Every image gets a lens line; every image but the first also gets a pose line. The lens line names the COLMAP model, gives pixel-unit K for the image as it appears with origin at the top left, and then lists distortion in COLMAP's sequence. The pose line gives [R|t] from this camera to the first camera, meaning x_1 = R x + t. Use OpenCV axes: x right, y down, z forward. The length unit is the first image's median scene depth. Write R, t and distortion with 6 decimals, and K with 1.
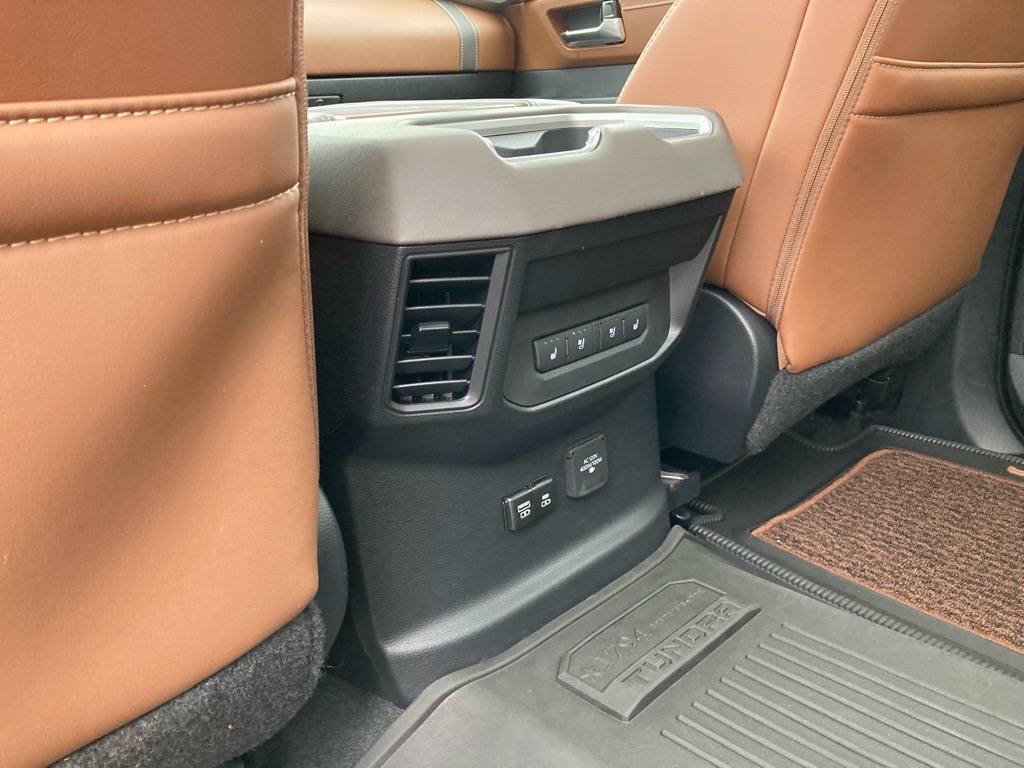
lens RADIAL K [[834.3, 0, 512.0], [0, 834.3, 384.0], [0, 0, 1]] dist [0.013234, -0.000999]
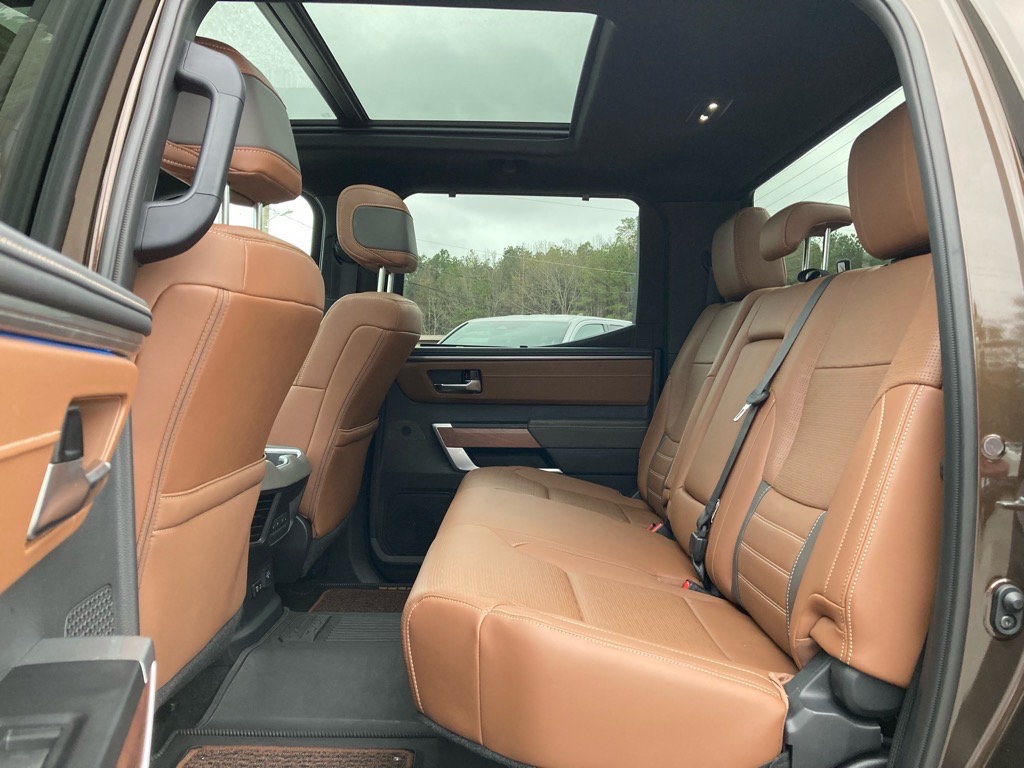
lens RADIAL K [[845.9, 0, 514.5], [0, 845.9, 391.8], [0, 0, 1]] dist [0.014706, 0.003636]
pose [[0.702484, 0.018287, 0.711464, -1.152222], [0.201322, 0.953734, -0.223295, 0.269243], [-0.682631, 0.300095, 0.666302, -1.357212]]
